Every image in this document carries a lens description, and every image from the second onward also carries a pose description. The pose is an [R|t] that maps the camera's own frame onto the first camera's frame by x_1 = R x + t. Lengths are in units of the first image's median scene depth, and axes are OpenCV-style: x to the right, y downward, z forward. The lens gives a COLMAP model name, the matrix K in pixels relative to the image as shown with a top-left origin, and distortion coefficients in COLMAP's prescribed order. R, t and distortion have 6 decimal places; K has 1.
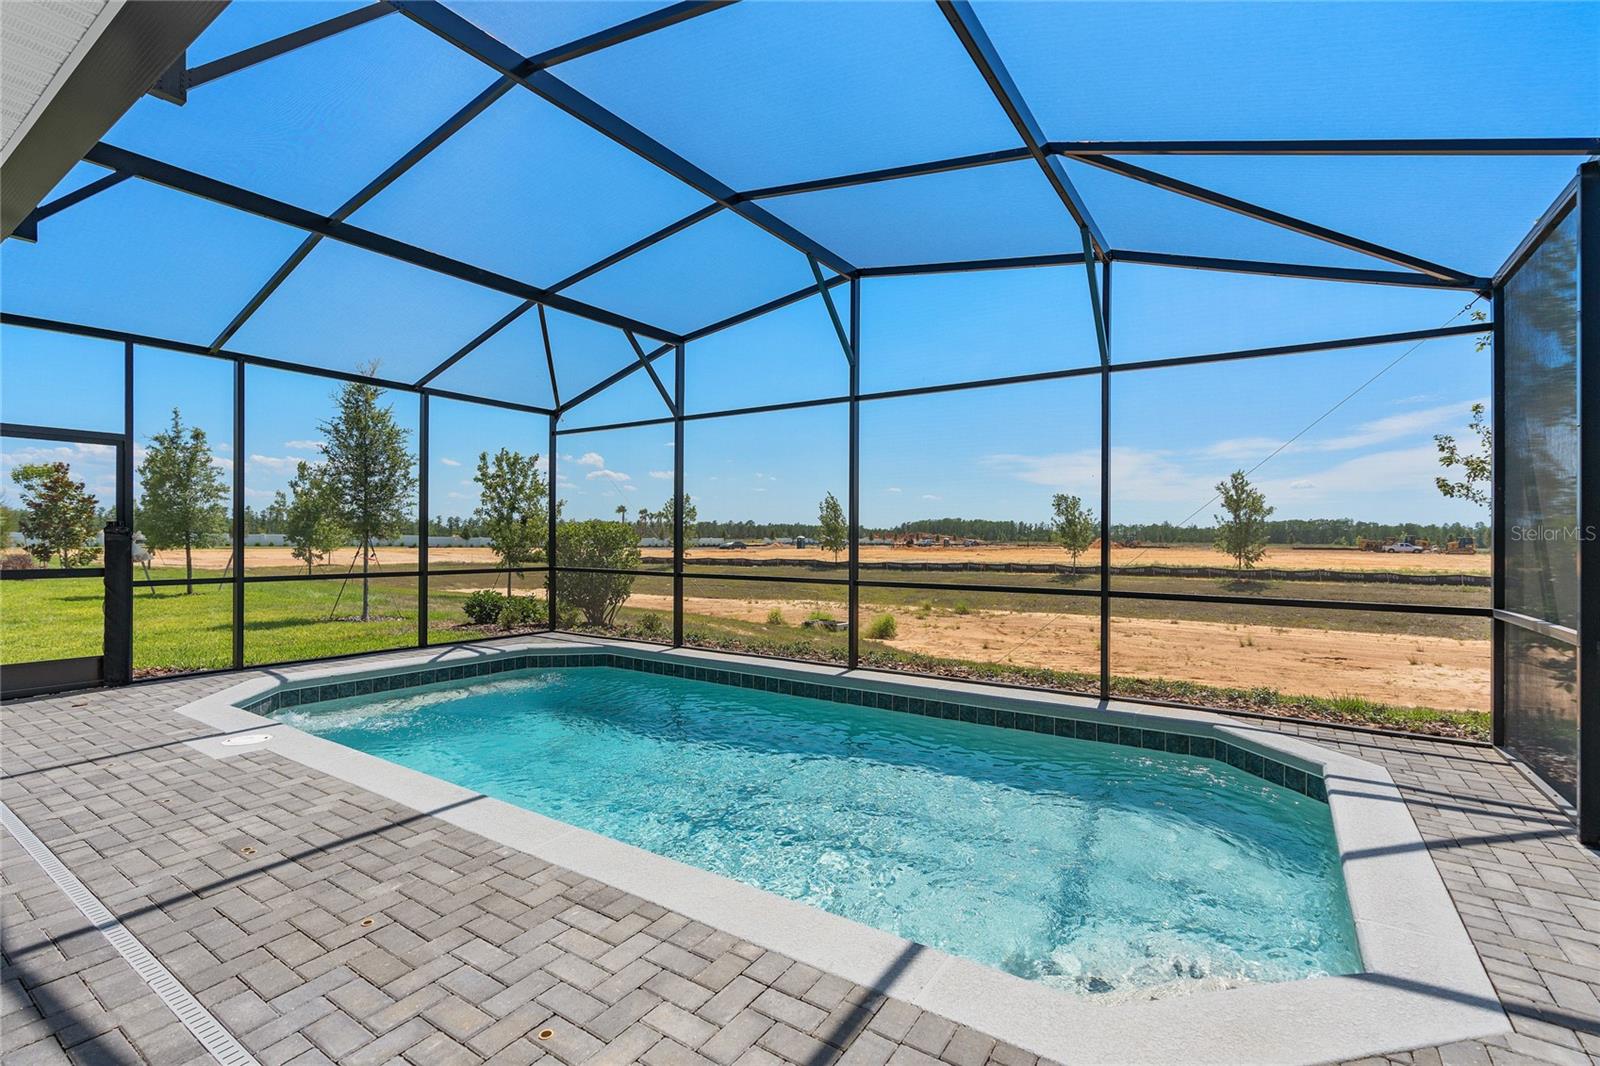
lens RADIAL K [[726.7, 0, 802.0], [0, 726.7, 533.8], [0, 0, 1]] dist [-0.009126, 0.000108]
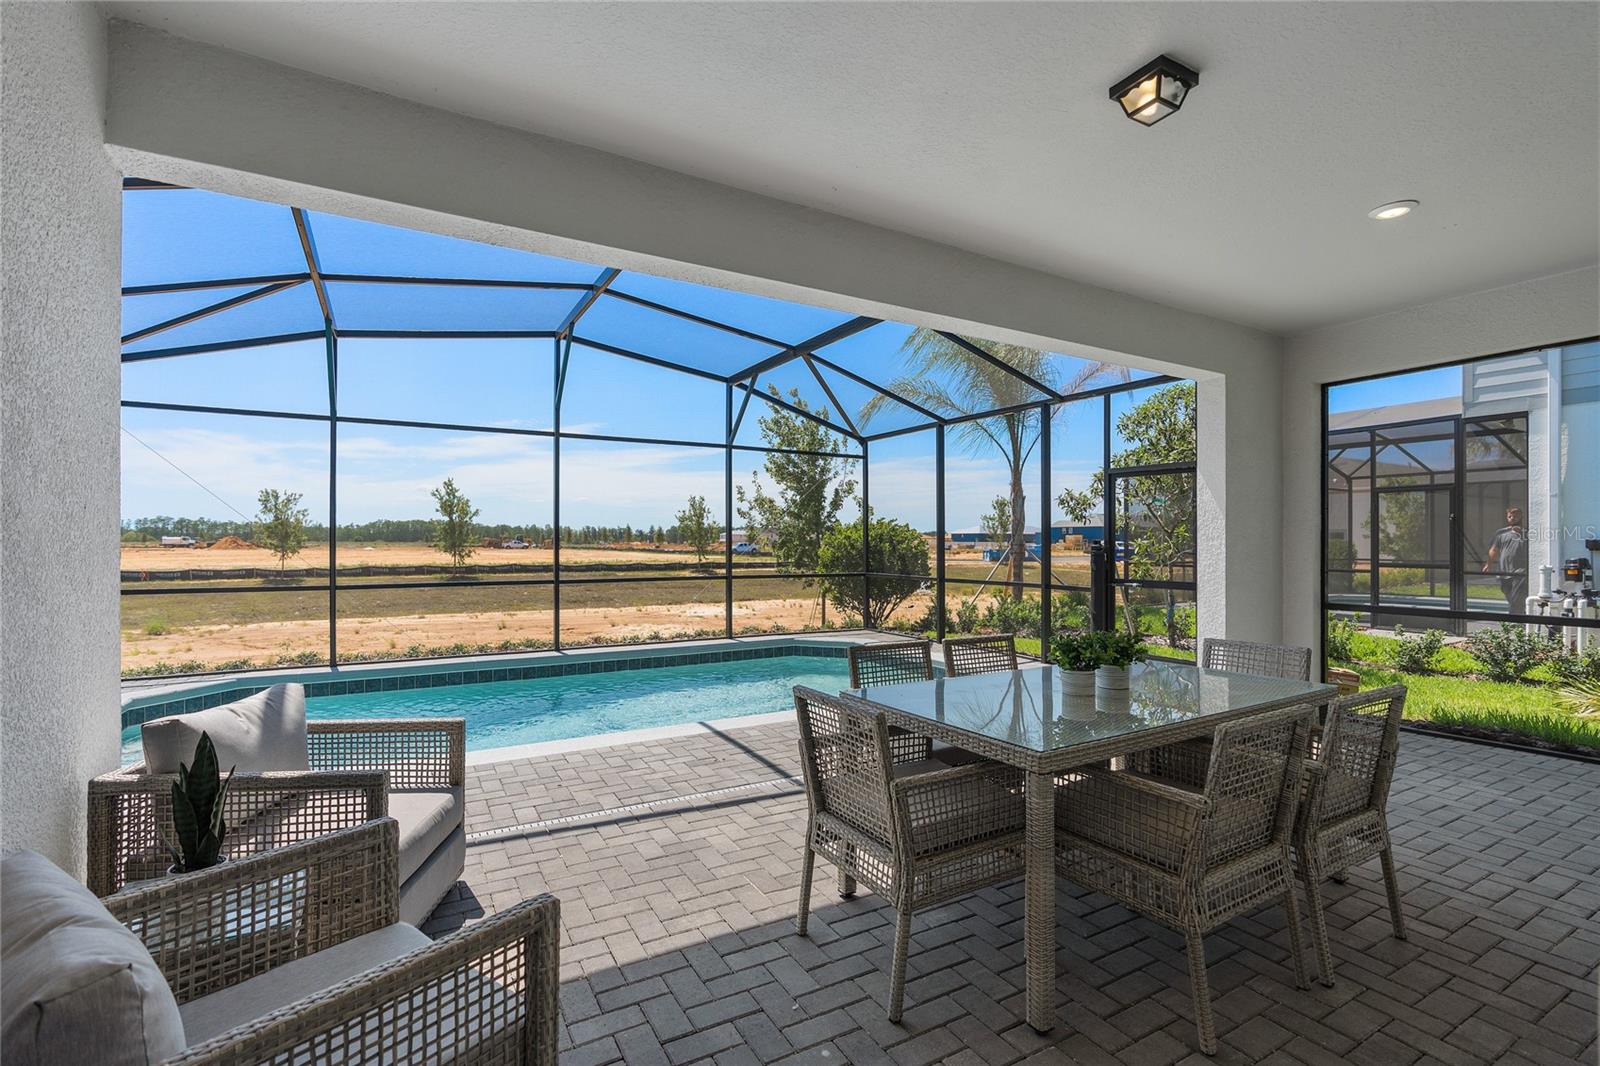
lens RADIAL K [[726.7, 0, 794.7], [0, 726.7, 535.9], [0, 0, 1]] dist [-0.009126, 0.000108]
pose [[0.449963, 0.000664, 0.893047, -0.170560], [-0.005960, 0.999980, 0.002259, -0.003524], [-0.893027, -0.006339, 0.449958, 0.013541]]
